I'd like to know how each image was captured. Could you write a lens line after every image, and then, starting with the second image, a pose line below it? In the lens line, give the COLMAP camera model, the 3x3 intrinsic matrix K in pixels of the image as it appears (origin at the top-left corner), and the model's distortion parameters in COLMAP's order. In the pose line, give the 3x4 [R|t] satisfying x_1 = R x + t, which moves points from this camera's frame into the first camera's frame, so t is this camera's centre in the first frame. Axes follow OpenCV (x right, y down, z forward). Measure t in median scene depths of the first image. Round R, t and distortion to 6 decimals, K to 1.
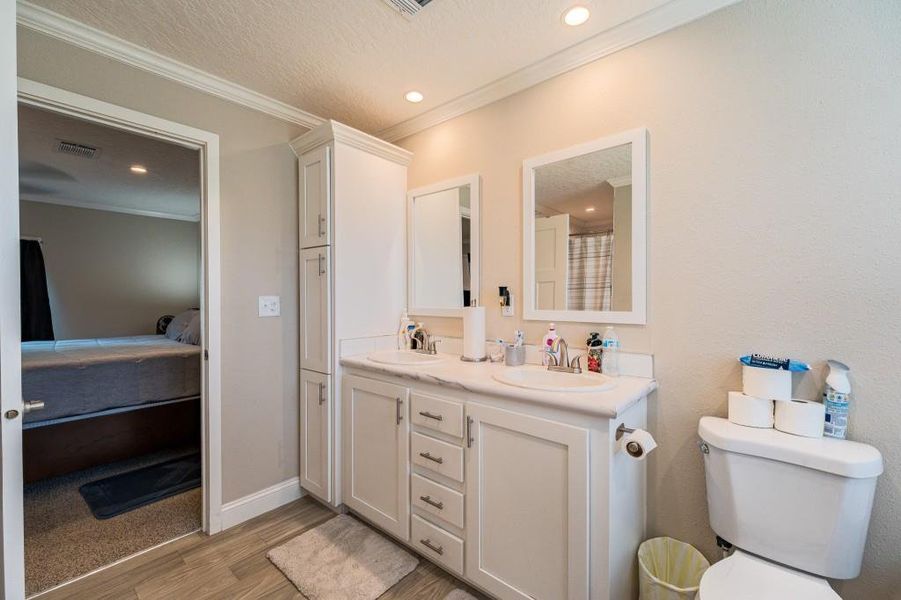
lens RADIAL K [[368.2, 0, 452.7], [0, 368.2, 299.5], [0, 0, 1]] dist [0.000691, -0.000278]
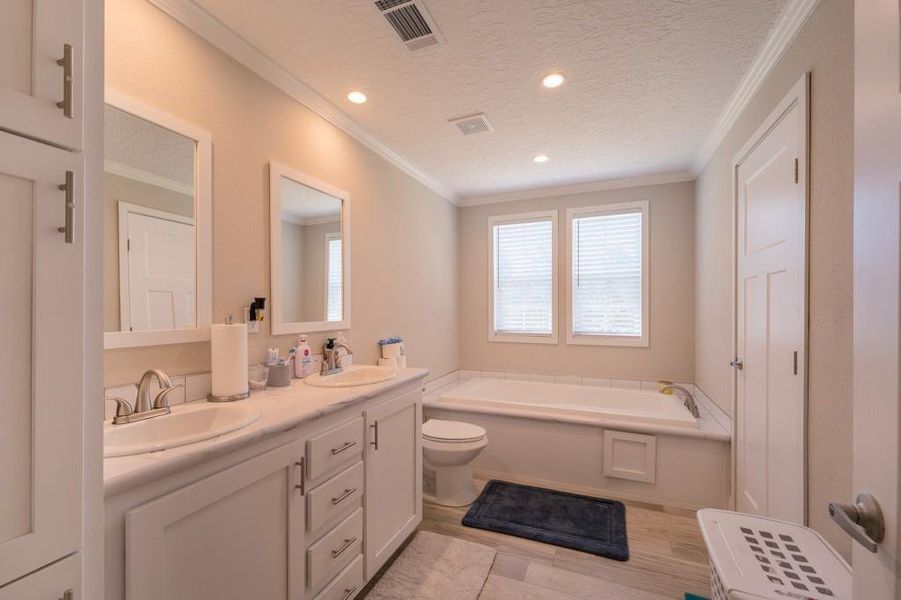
lens RADIAL K [[378.6, 0, 452.9], [0, 378.6, 299.0], [0, 0, 1]] dist [0.001715, 0.000032]
pose [[-0.294265, 0.026341, 0.955361, -0.947432], [0.009356, 0.999652, -0.024681, -0.007492], [-0.955678, 0.001675, -0.294409, 0.971873]]
